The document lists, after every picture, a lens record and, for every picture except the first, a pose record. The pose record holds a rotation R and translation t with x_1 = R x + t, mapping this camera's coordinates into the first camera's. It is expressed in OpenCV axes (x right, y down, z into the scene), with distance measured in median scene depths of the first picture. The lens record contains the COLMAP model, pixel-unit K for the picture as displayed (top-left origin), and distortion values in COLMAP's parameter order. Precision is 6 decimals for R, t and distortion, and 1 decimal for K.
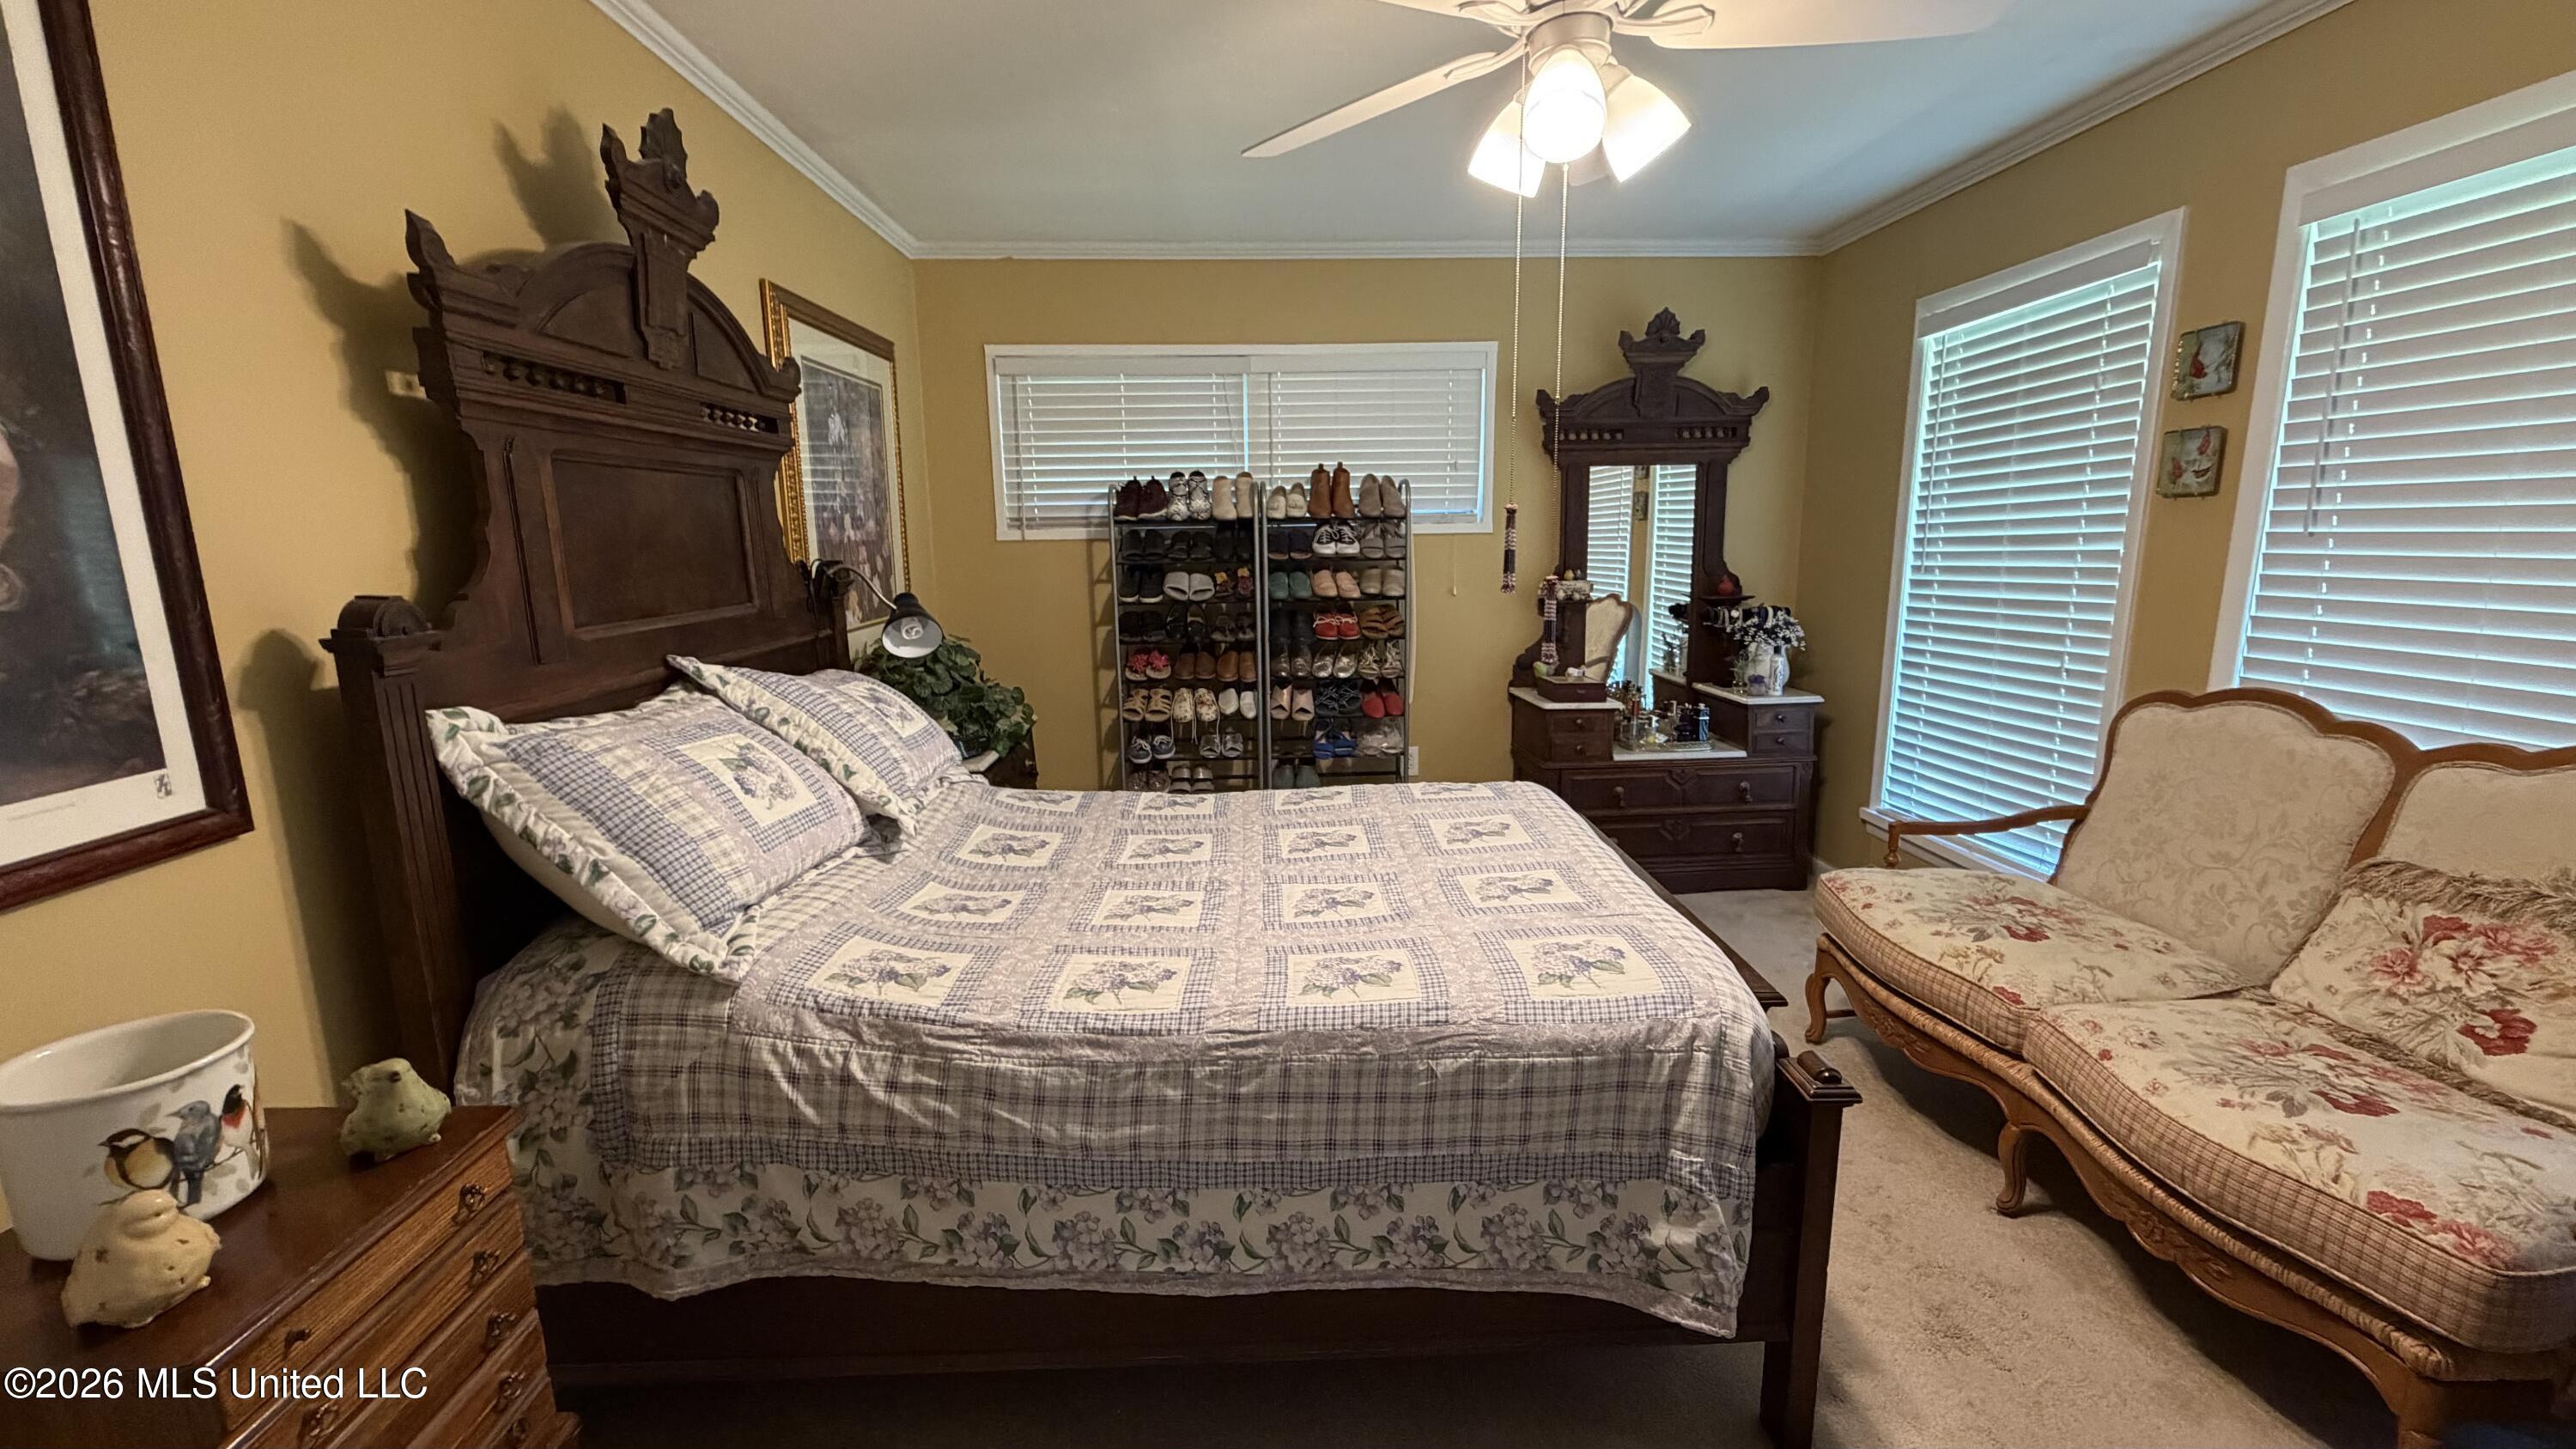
lens RADIAL K [[1025.3, 0, 1284.7], [0, 1025.3, 720.8], [0, 0, 1]] dist [-0.000084, -0.000511]
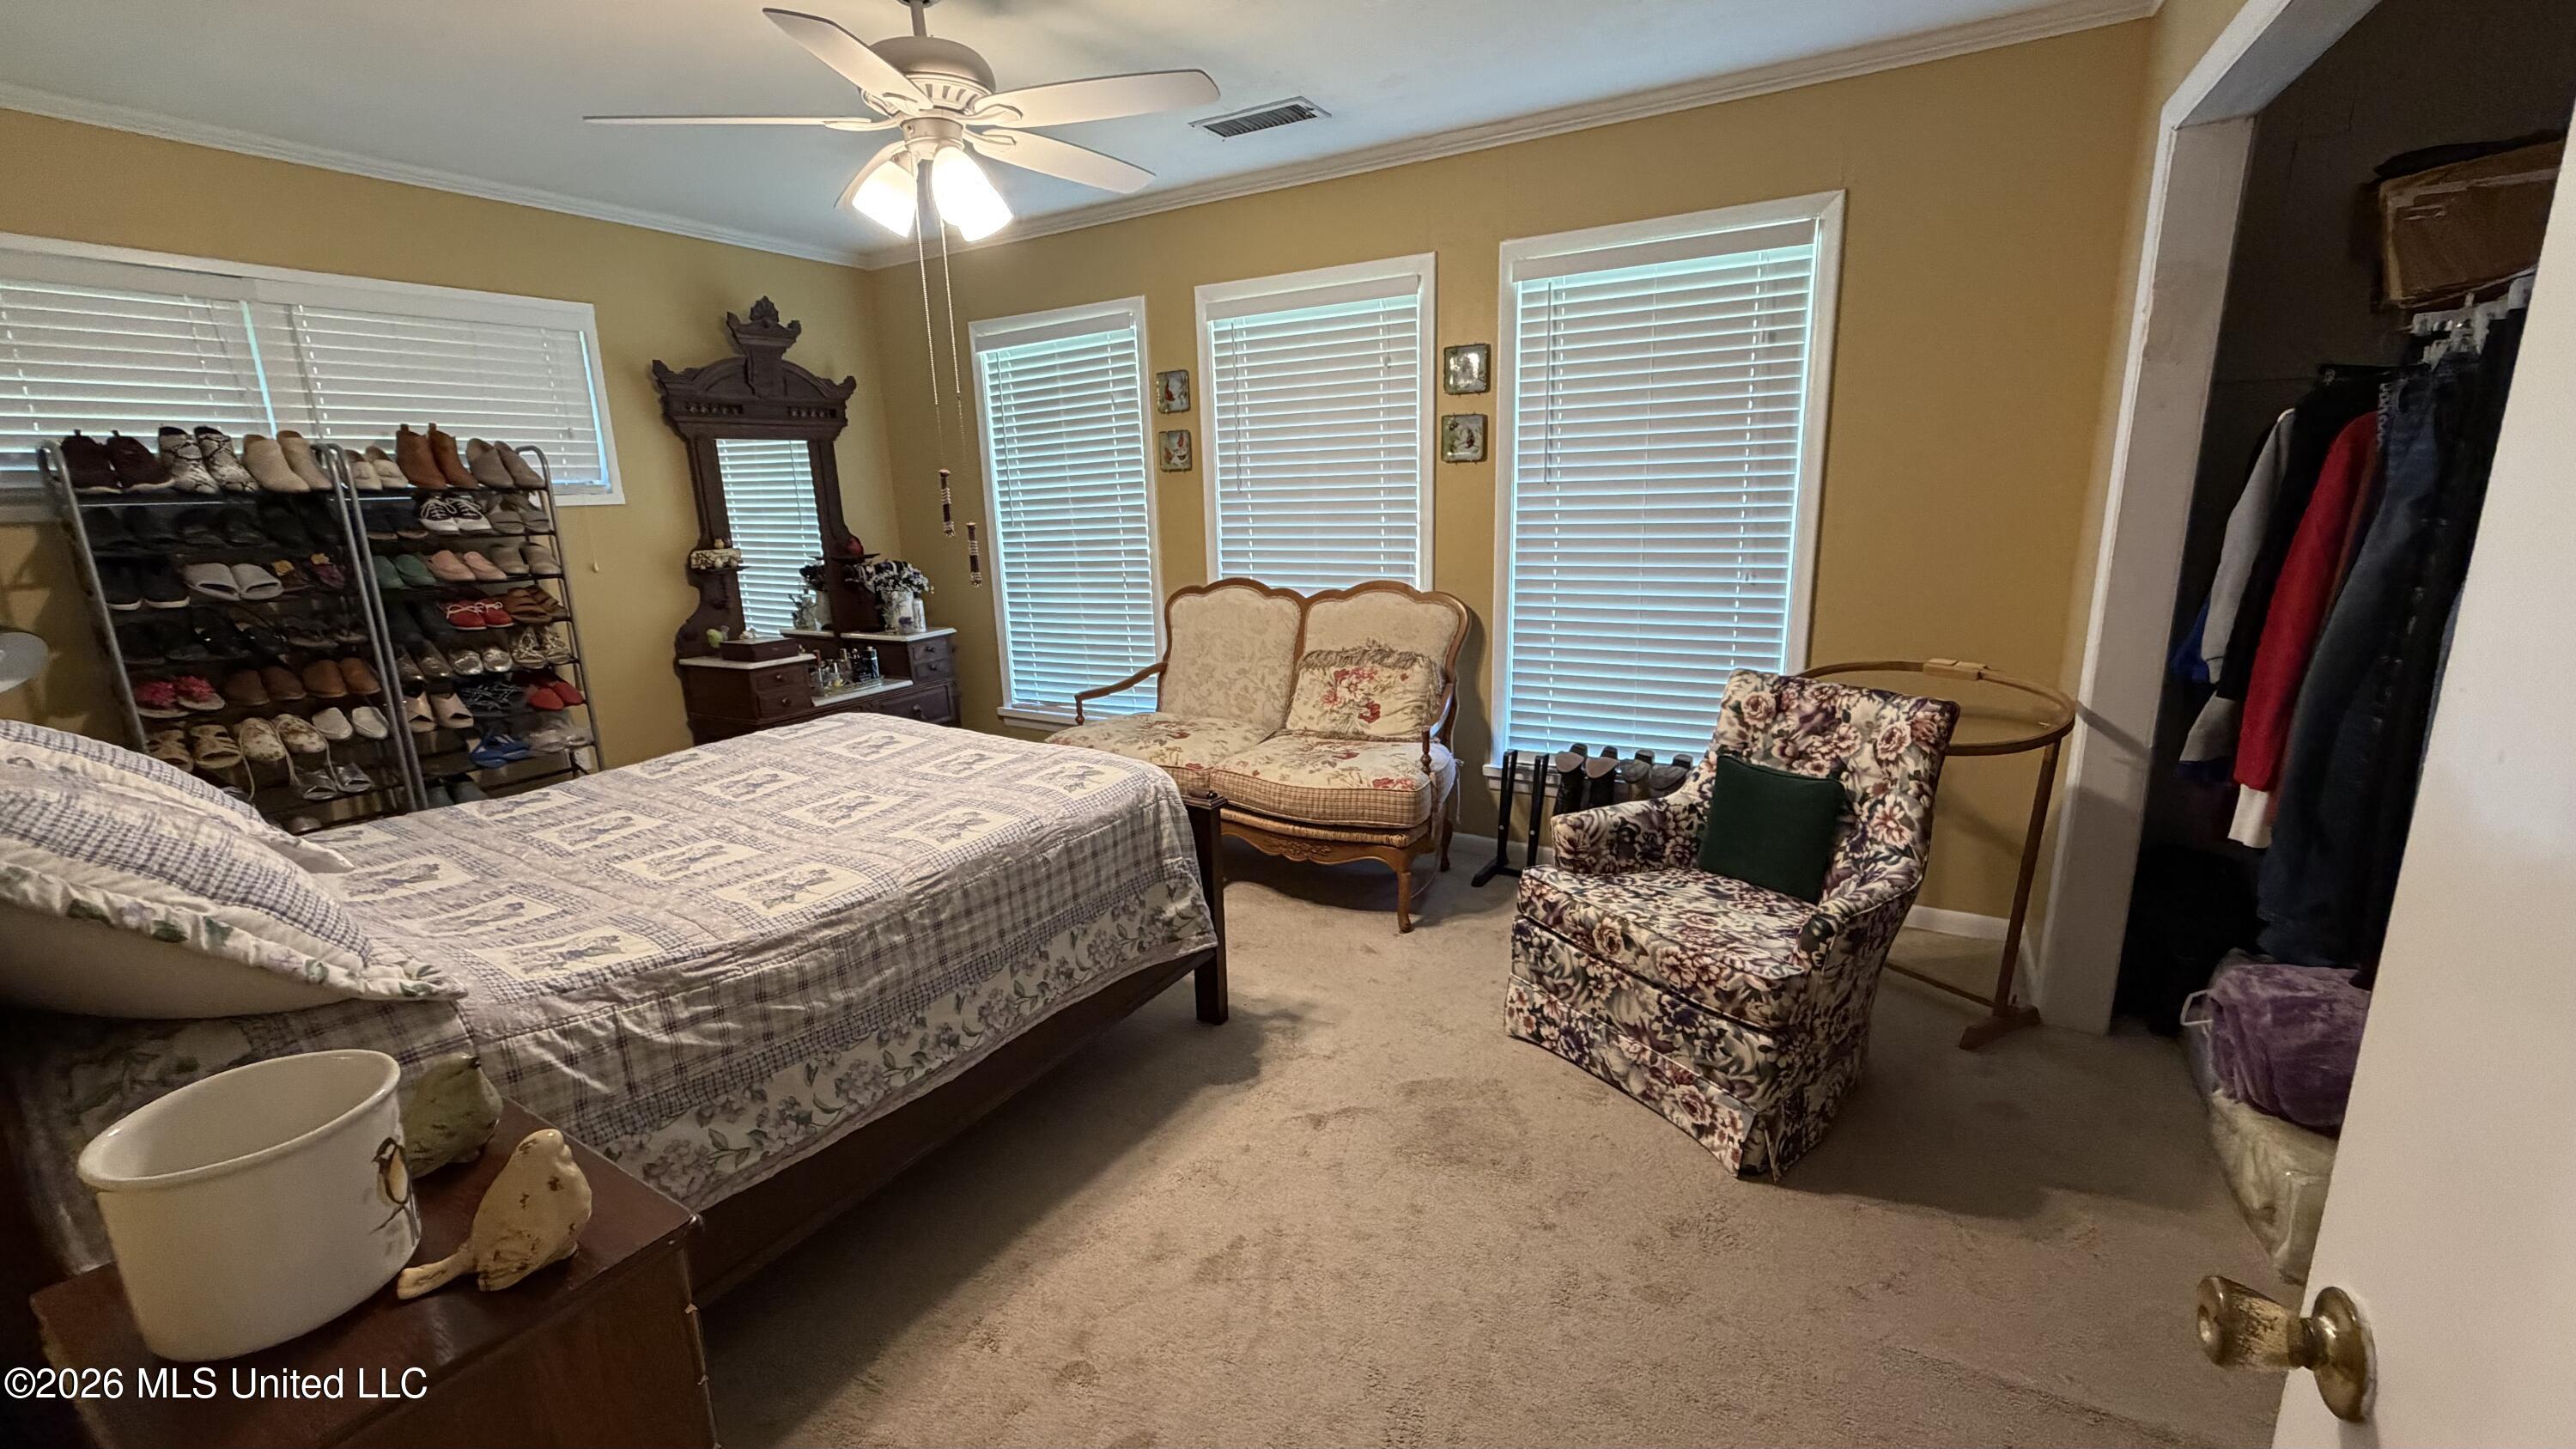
lens RADIAL K [[1025.3, 0, 1281.1], [0, 1025.3, 715.7], [0, 0, 1]] dist [-0.000084, -0.000511]
pose [[0.546196, -0.185000, 0.816973, -0.540048], [0.172031, 0.979291, 0.106743, 0.028707], [-0.819802, 0.082242, 0.566711, -0.074891]]
